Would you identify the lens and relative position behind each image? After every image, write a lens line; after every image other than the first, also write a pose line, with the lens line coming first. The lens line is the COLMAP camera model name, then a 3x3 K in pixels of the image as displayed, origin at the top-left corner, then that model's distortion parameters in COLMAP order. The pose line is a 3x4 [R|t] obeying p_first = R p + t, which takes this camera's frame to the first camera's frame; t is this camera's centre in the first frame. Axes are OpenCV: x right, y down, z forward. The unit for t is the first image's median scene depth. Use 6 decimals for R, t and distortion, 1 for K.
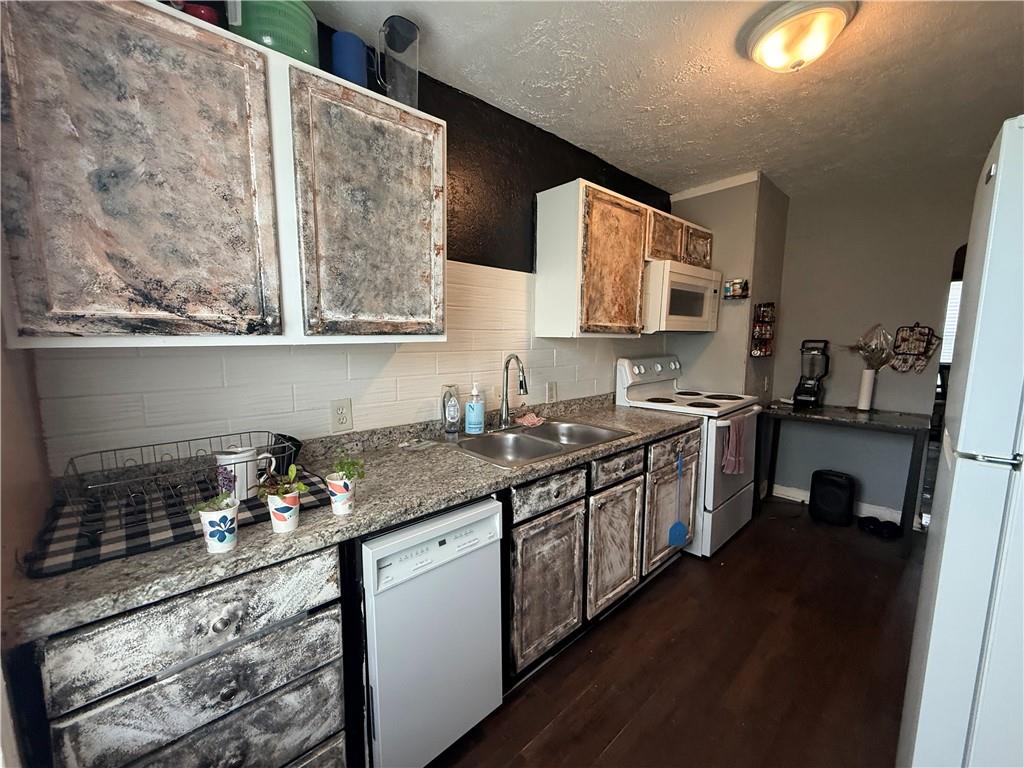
lens RADIAL K [[410.9, 0, 512.0], [0, 410.9, 384.0], [0, 0, 1]] dist [-0.001992, -0.000611]
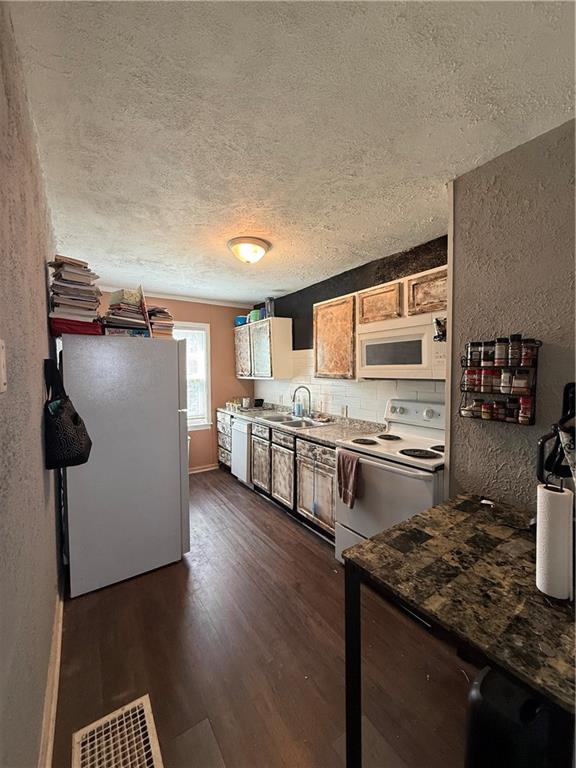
lens RADIAL K [[308.2, 0, 286.6], [0, 308.2, 381.3], [0, 0, 1]] dist [-0.001992, -0.000611]
pose [[-0.158925, 0.033937, -0.986707, 1.853580], [-0.120519, 0.991268, 0.053505, -0.189922], [0.979907, 0.127420, -0.153447, 1.225592]]
